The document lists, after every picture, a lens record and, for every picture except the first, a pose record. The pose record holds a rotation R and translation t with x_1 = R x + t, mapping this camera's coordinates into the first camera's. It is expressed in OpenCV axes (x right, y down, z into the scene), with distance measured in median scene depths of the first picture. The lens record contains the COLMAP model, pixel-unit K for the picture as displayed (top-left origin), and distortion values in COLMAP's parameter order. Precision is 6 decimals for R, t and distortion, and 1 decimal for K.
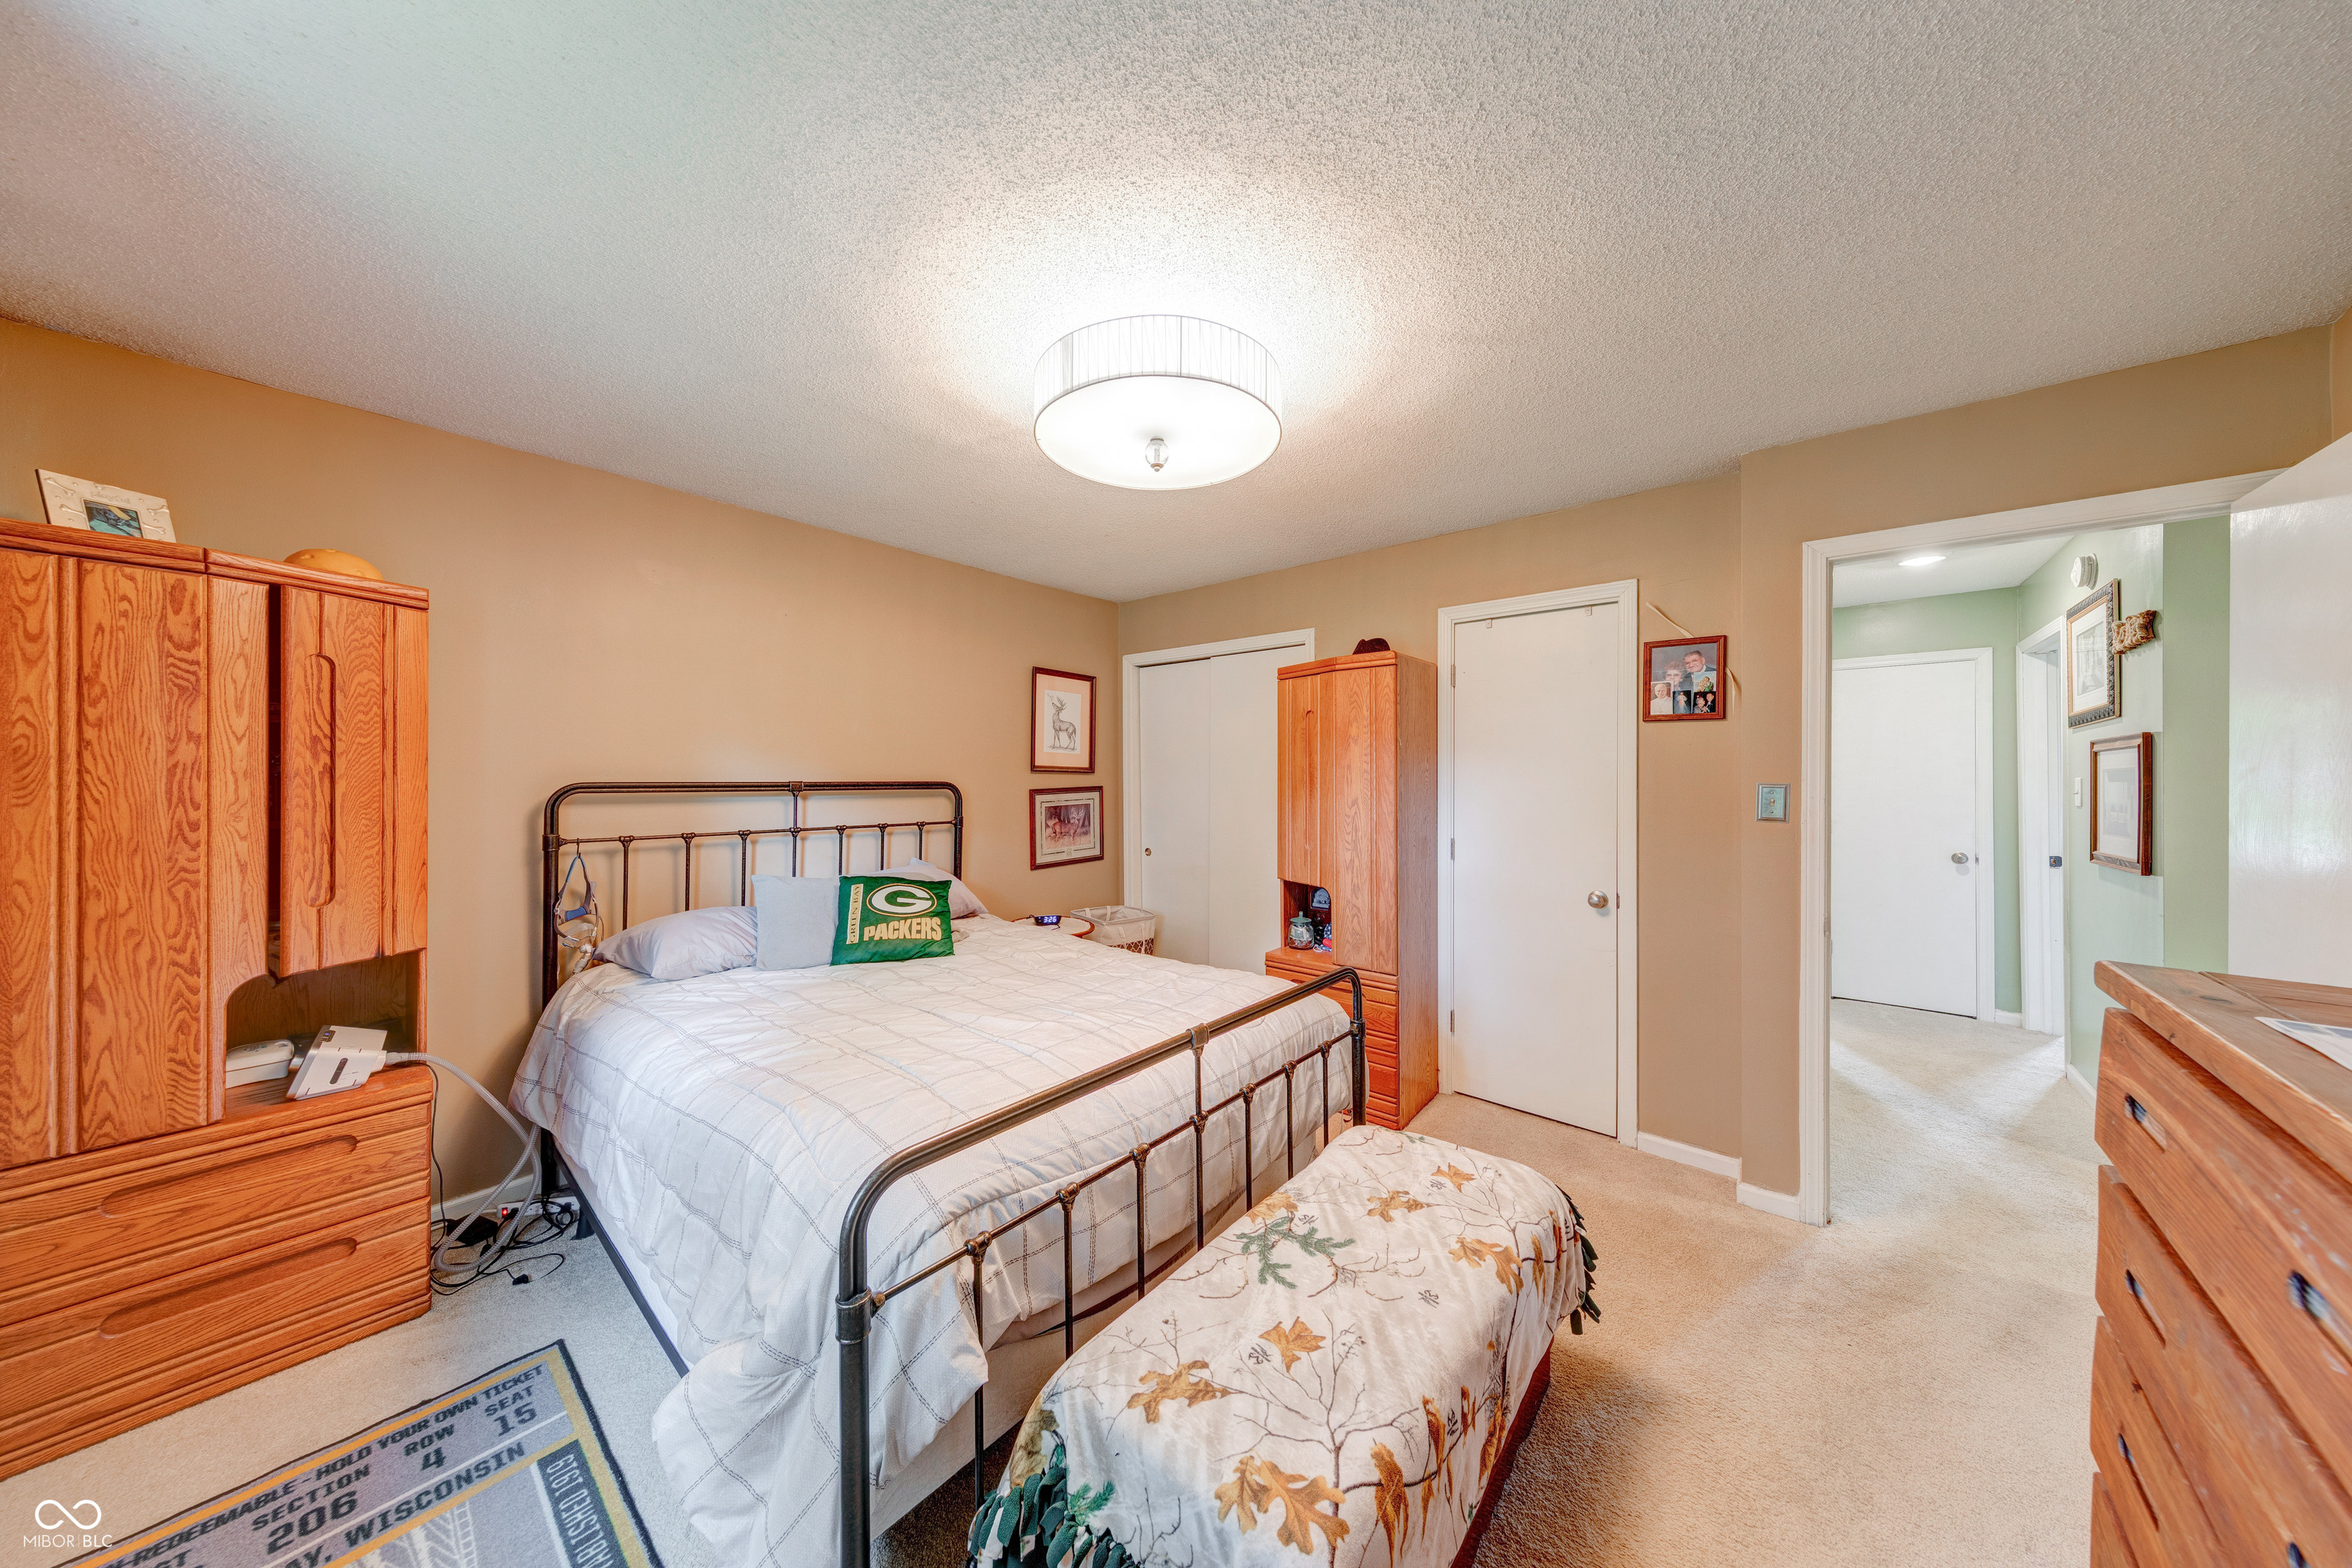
lens RADIAL K [[742.0, 0, 1167.6], [0, 742.0, 781.7], [0, 0, 1]] dist [0.006702, -0.000375]
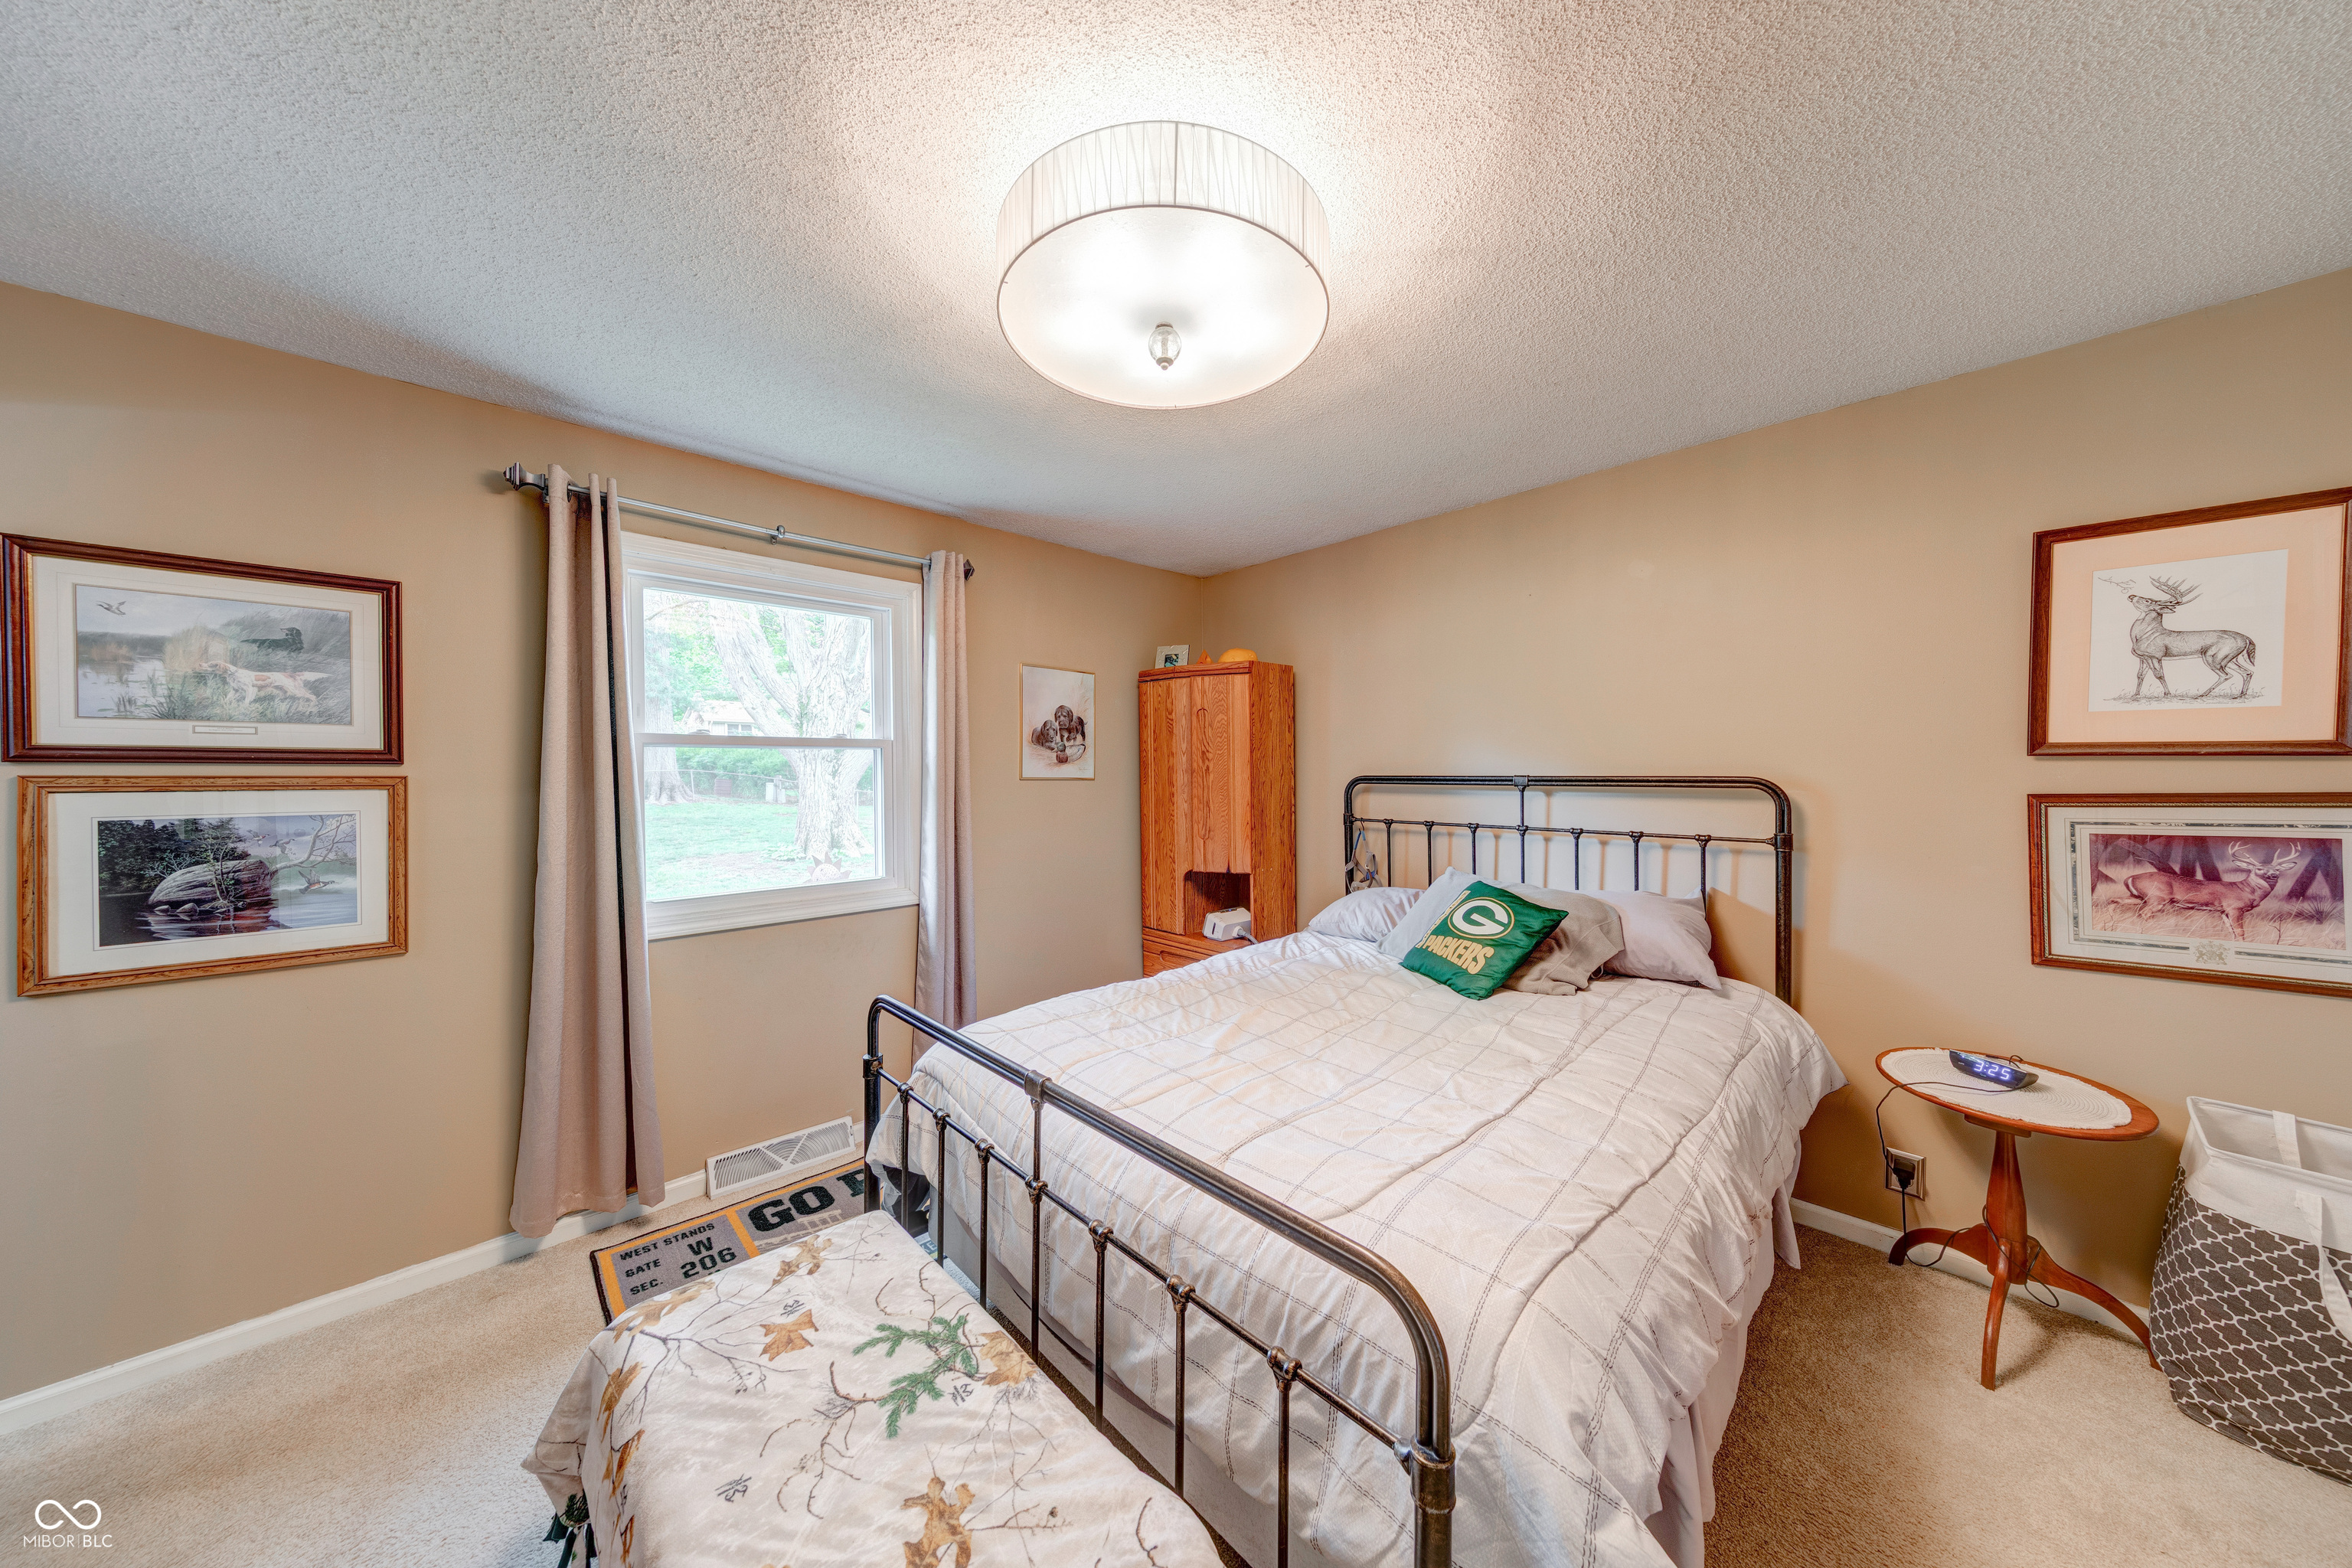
lens RADIAL K [[742.0, 0, 1180.7], [0, 742.0, 781.8], [0, 0, 1]] dist [0.006702, -0.000375]
pose [[-0.098127, 0.015130, -0.995059, 0.825650], [0.000512, 0.999885, 0.015152, -0.012074], [0.995174, 0.000977, -0.098124, 1.208579]]
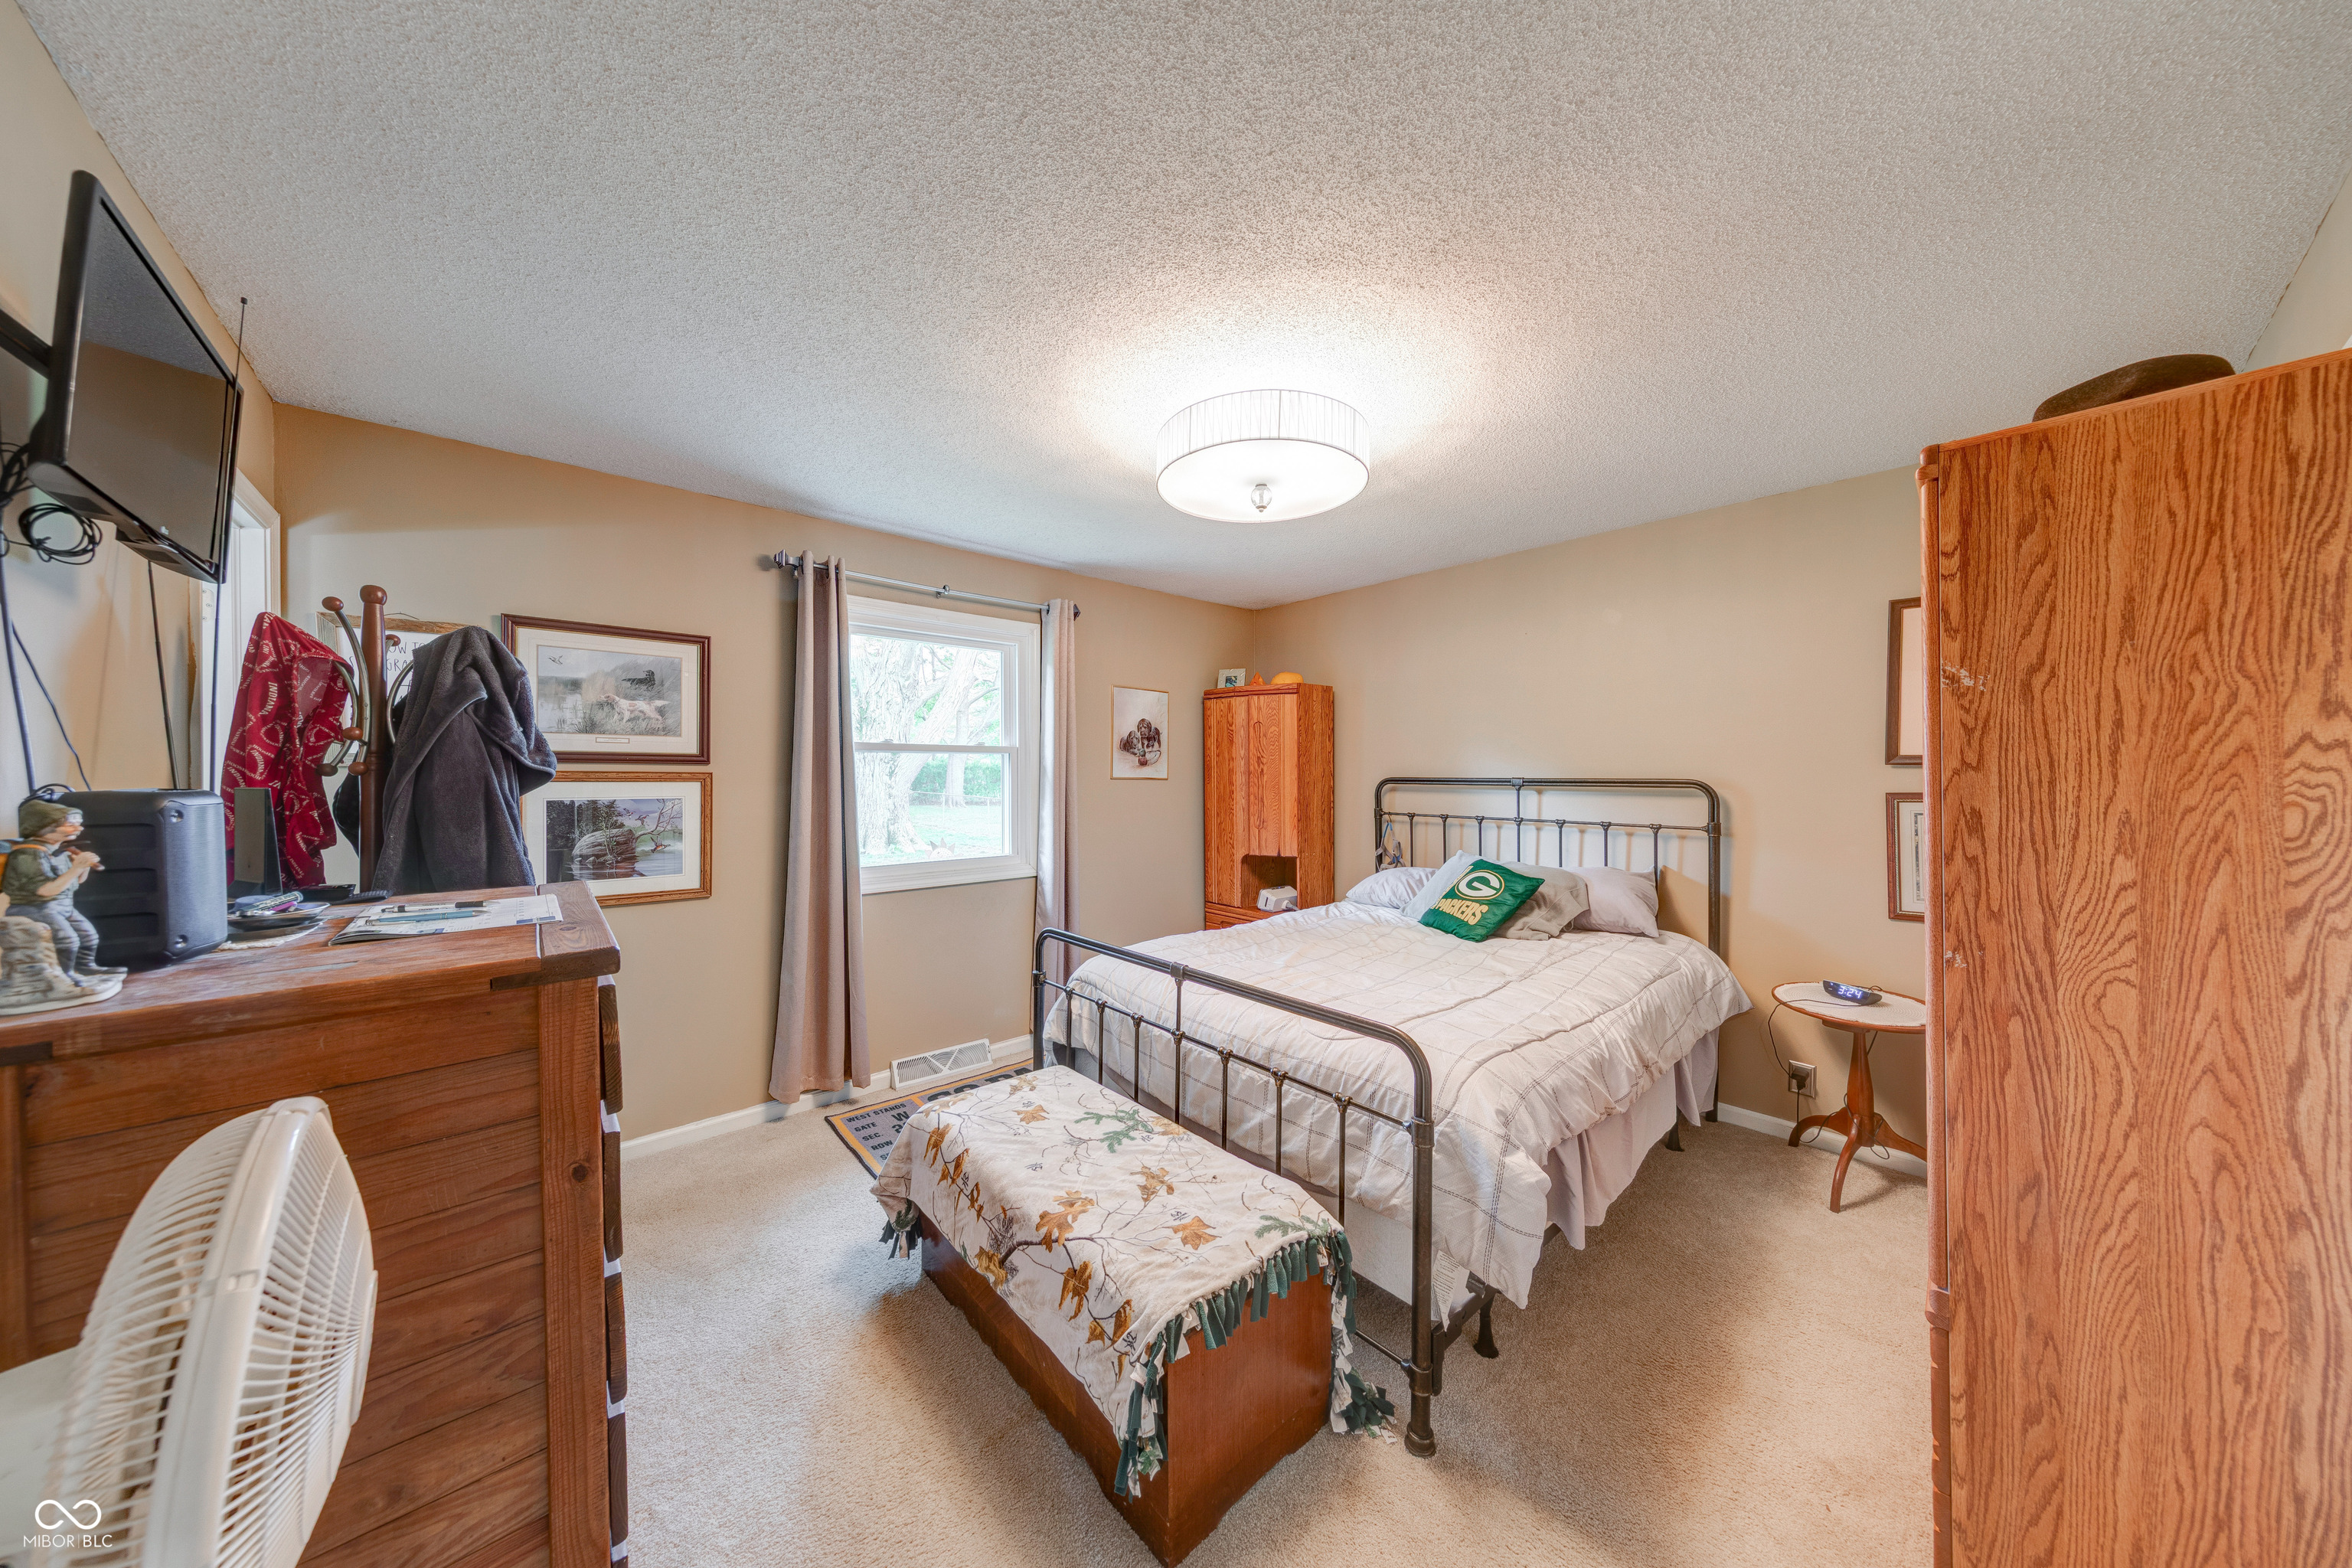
lens RADIAL K [[742.0, 0, 1181.0], [0, 742.0, 782.2], [0, 0, 1]] dist [0.006702, -0.000375]
pose [[-0.133343, 0.010383, -0.991016, 1.298561], [-0.005544, 0.999922, 0.011222, -0.006037], [0.991054, 0.006990, -0.133275, 1.144213]]
